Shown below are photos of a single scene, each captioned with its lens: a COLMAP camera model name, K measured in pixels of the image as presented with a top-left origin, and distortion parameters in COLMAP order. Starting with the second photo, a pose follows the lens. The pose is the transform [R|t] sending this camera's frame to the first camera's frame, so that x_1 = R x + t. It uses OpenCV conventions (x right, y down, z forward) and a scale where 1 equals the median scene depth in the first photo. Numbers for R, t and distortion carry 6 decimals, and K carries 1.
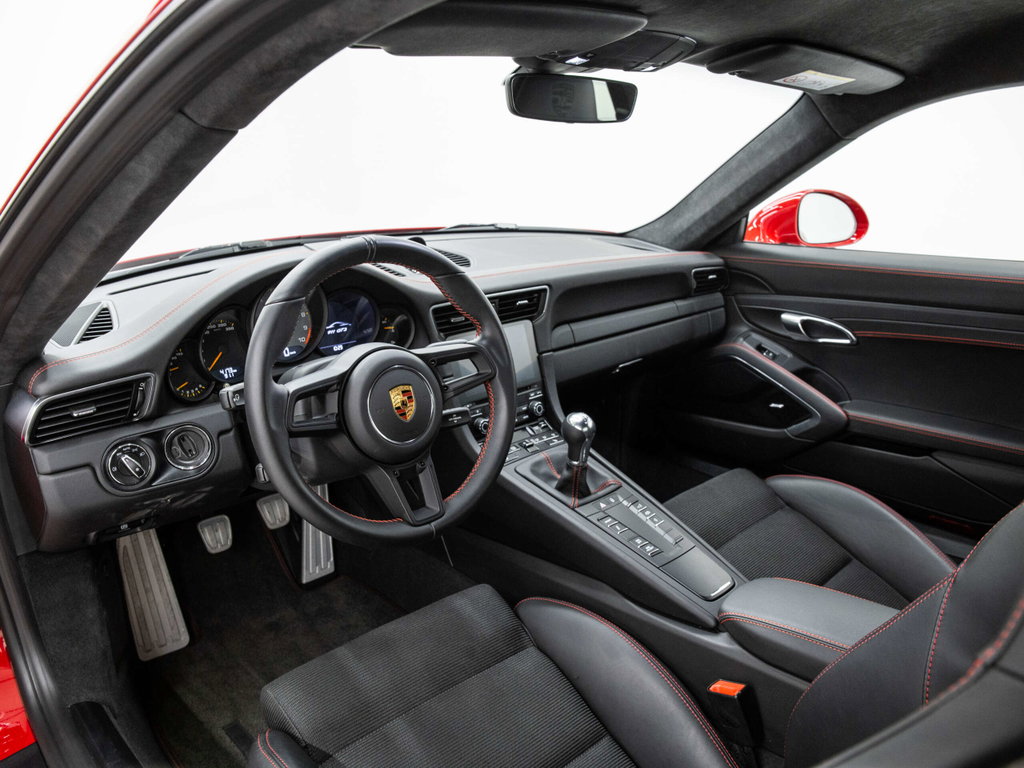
lens RADIAL K [[763.1, 0, 487.9], [0, 763.1, 382.8], [0, 0, 1]] dist [-0.138447, 0.133787]
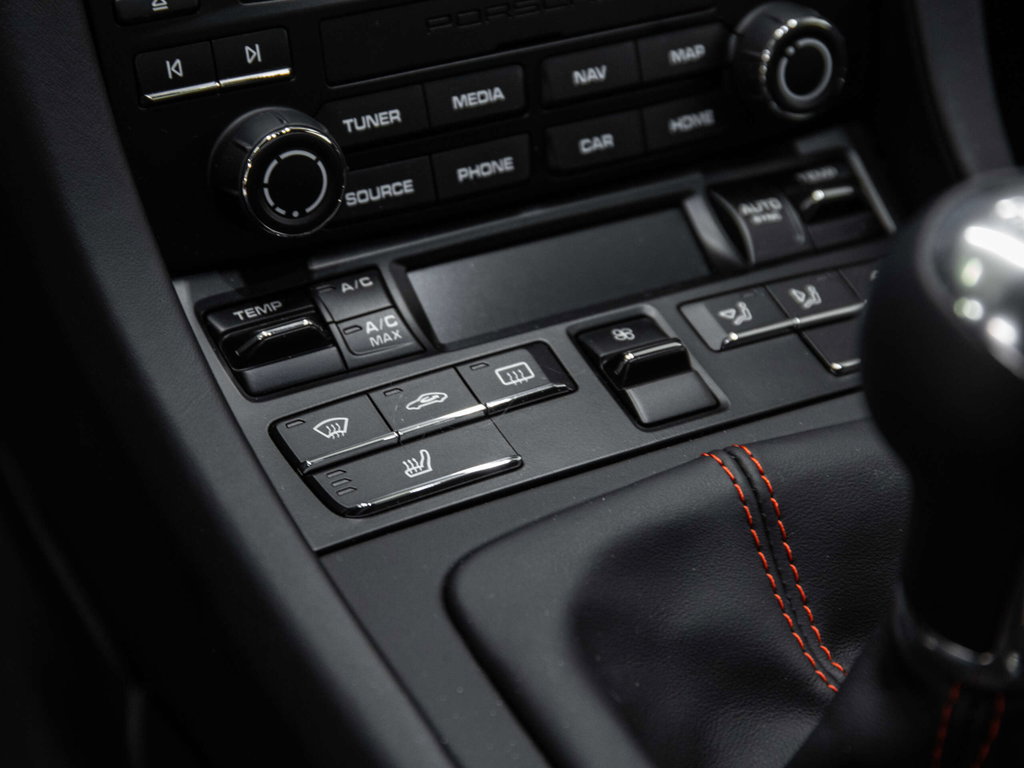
lens RADIAL K [[2068.9, 0, 442.3], [0, 2068.9, 383.9], [0, 0, 1]] dist [0.054942, 0.067867]
pose [[0.966092, 0.135062, -0.220054, 0.117091], [-0.079038, 0.966058, 0.245938, 0.005053], [0.245801, -0.220207, 0.943976, 0.807434]]
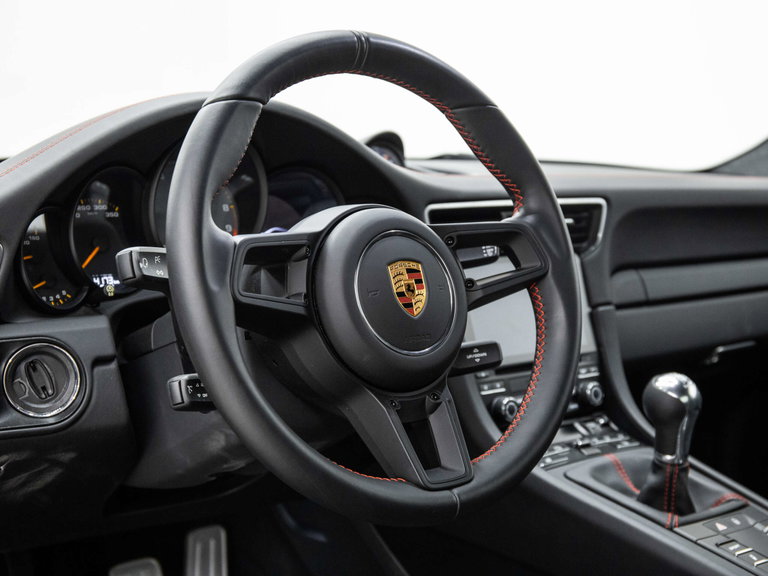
lens RADIAL K [[1270.6, 0, 384.0], [0, 1270.6, 288.0], [0, 0, 1]] dist [-0.011743, 0.163169]
pose [[0.999277, 0.000952, -0.037995, -0.078757], [-0.008876, 0.977888, -0.208943, 0.207581], [0.036956, 0.209129, 0.977189, -0.008557]]
